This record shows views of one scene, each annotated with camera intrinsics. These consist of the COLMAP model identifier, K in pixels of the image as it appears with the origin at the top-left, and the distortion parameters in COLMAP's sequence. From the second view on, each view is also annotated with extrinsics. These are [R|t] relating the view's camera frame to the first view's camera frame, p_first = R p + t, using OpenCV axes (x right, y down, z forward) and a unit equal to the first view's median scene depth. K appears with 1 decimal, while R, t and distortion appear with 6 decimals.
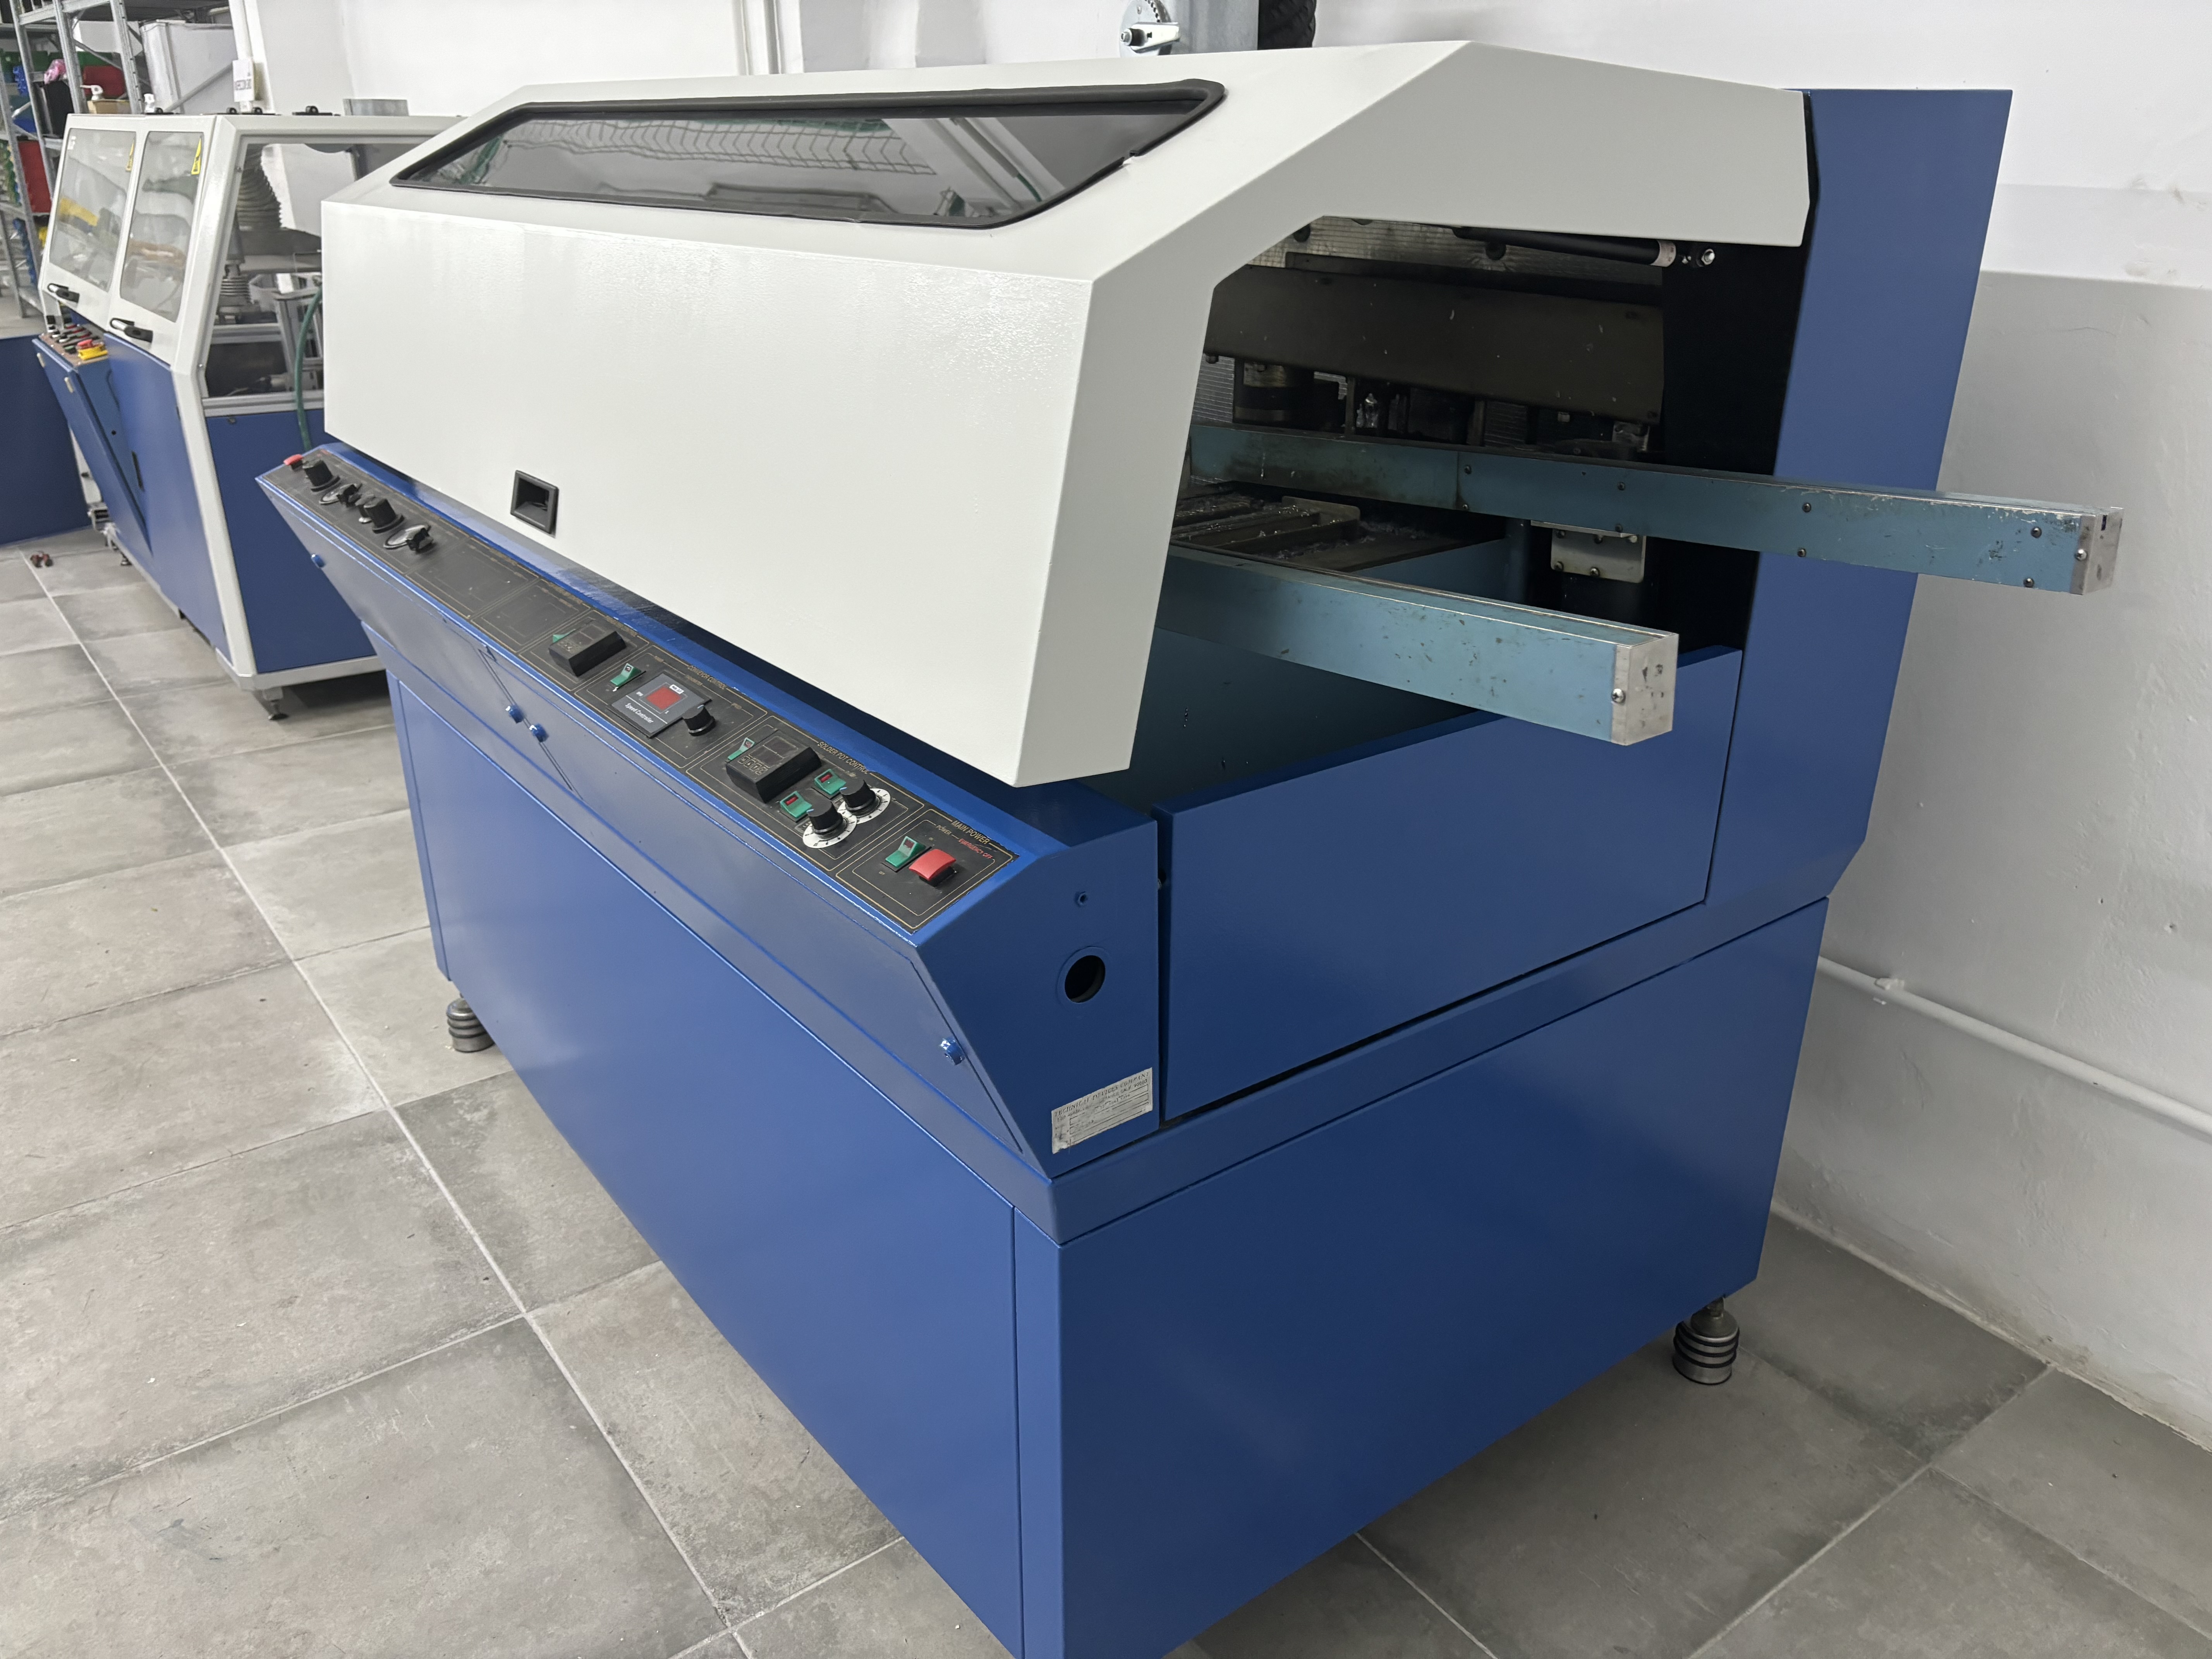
lens RADIAL K [[1665.4, 0, 1103.0], [0, 1665.4, 835.9], [0, 0, 1]] dist [0.014104, 0.001124]
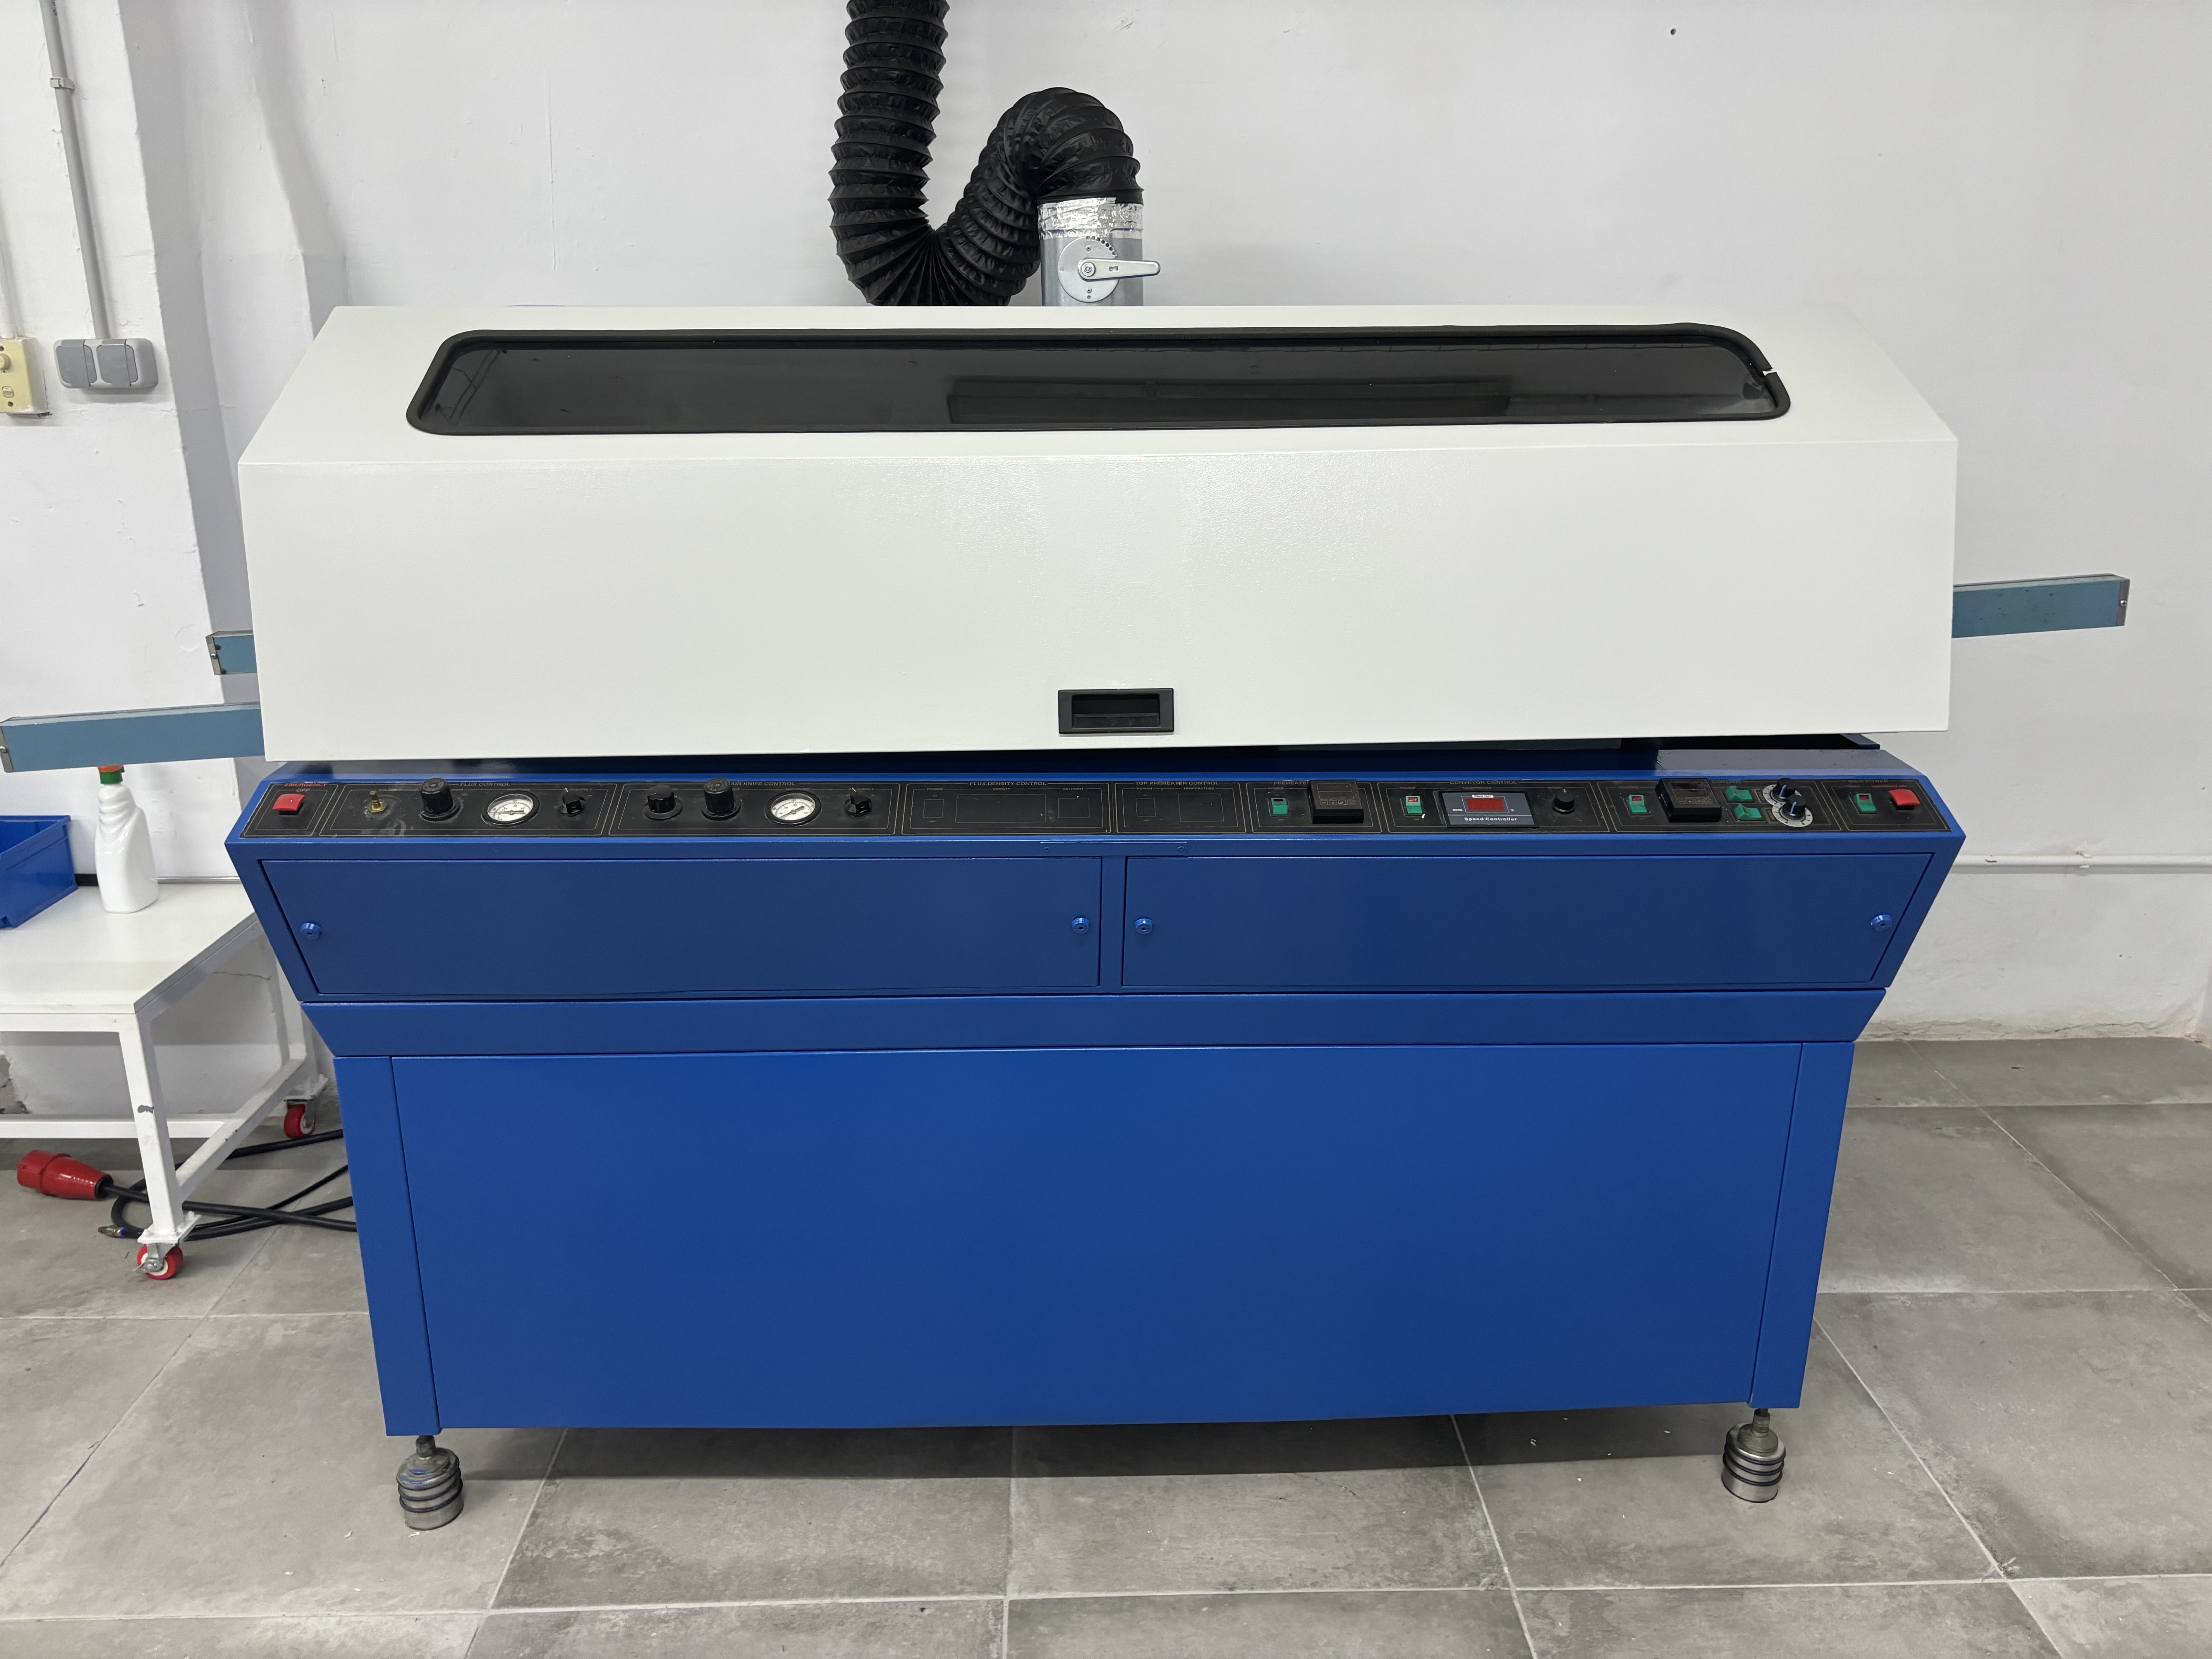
lens RADIAL K [[1665.4, 0, 1101.5], [0, 1665.4, 820.1], [0, 0, 1]] dist [0.014104, 0.001124]
pose [[0.577885, -0.253920, 0.775612, -0.993310], [0.324343, 0.943547, 0.067241, -0.176634], [-0.748900, 0.212707, 0.627618, 0.312601]]
